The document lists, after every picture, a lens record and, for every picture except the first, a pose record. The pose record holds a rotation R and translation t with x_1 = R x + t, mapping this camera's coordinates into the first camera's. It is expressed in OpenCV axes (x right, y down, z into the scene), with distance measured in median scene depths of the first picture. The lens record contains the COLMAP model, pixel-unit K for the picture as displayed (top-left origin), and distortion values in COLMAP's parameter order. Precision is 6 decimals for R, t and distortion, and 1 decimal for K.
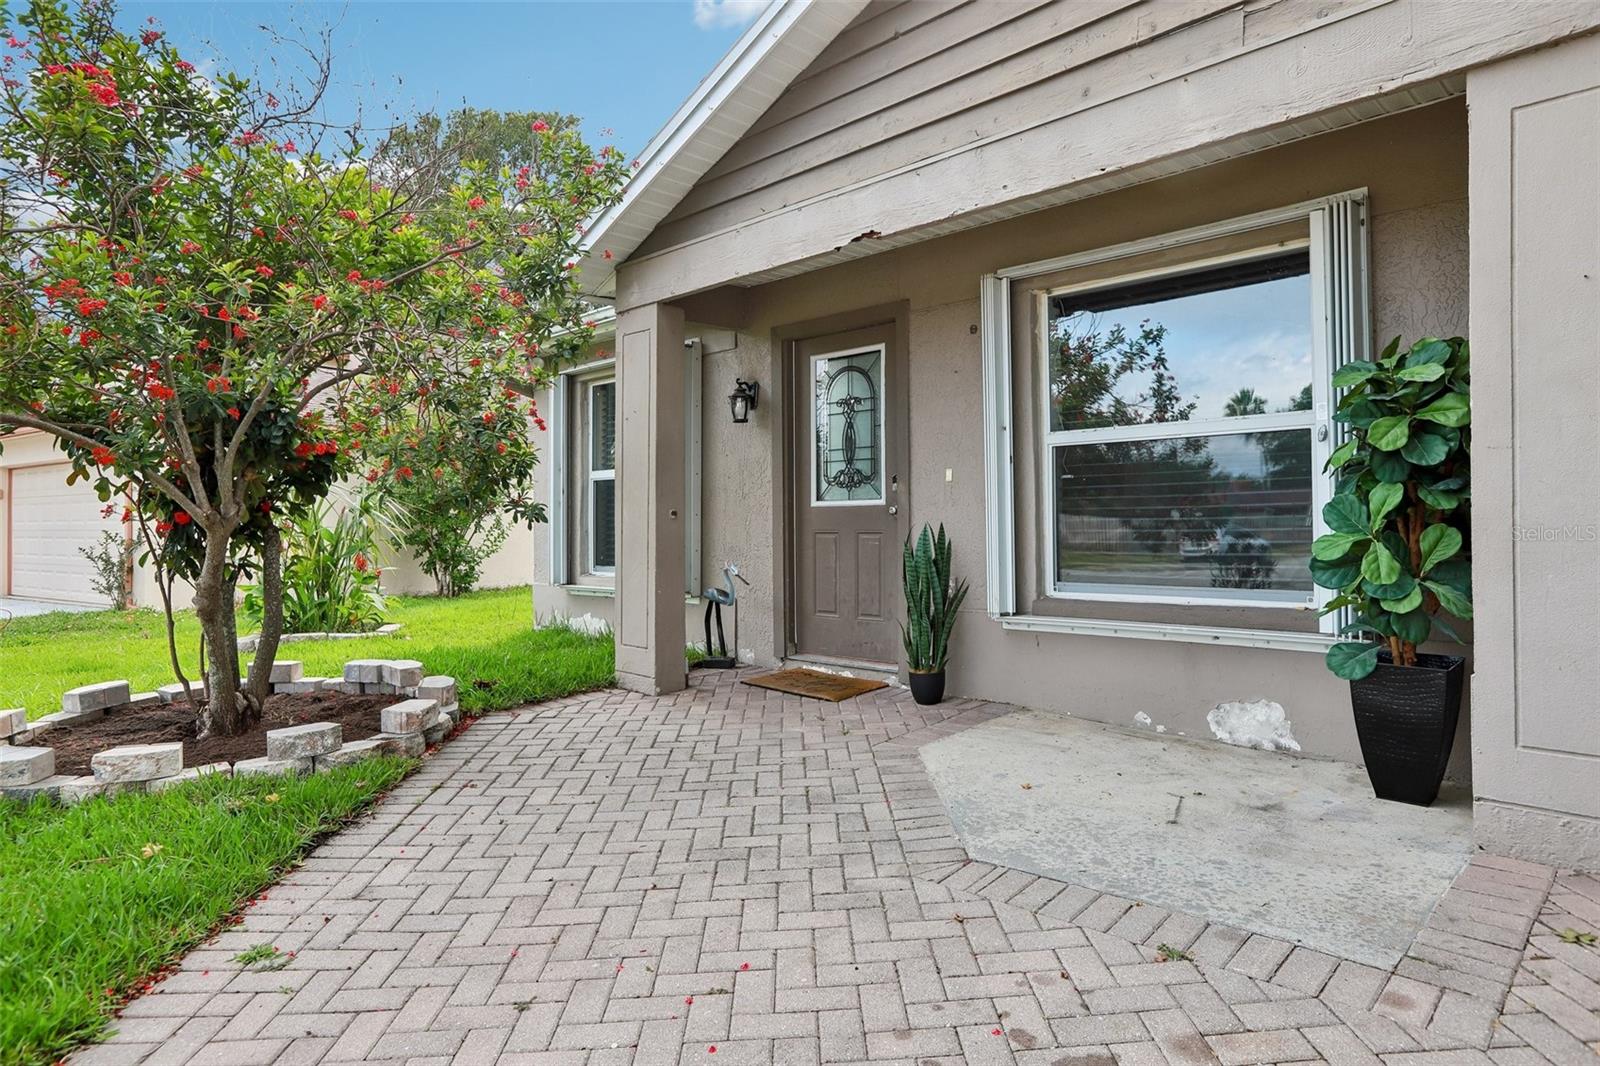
lens RADIAL K [[982.3, 0, 801.2], [0, 982.3, 518.1], [0, 0, 1]] dist [-0.007467, 0.009338]
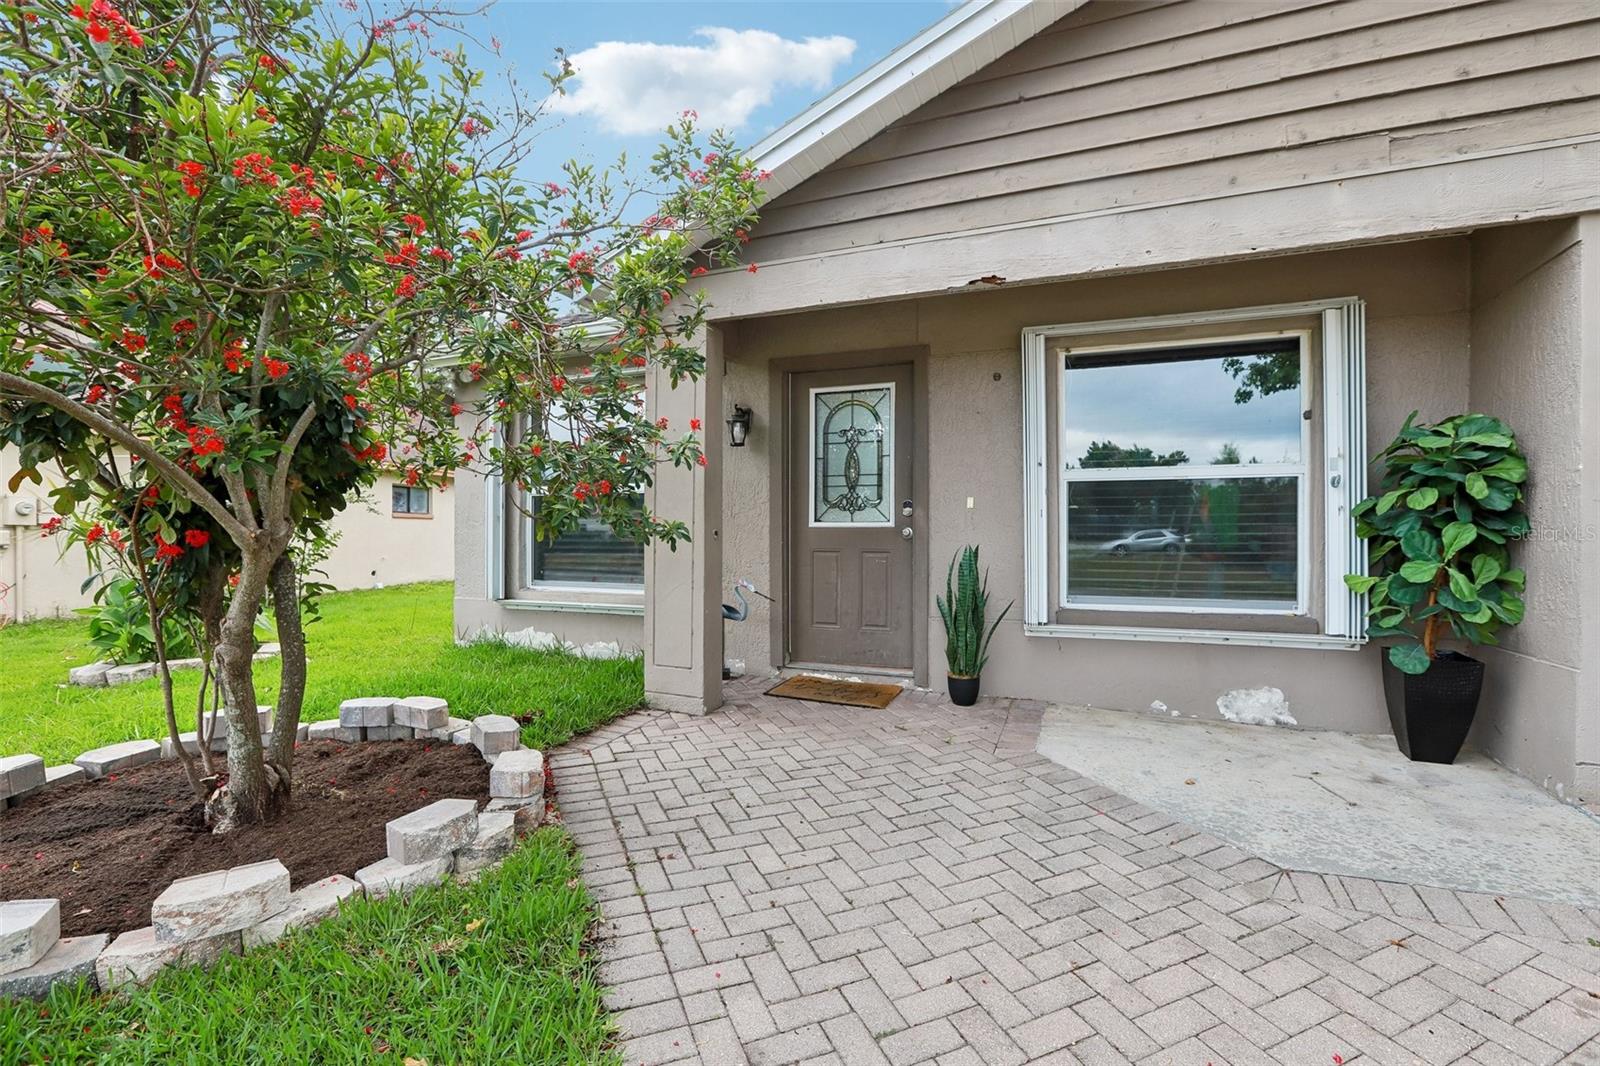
lens RADIAL K [[744.4, 0, 796.7], [0, 744.4, 540.4], [0, 0, 1]] dist [-0.038376, 0.011434]
pose [[0.922401, 0.004558, 0.386207, -0.396538], [-0.011705, 0.999801, 0.016158, -0.012271], [-0.386056, -0.019424, 0.922271, 0.301412]]
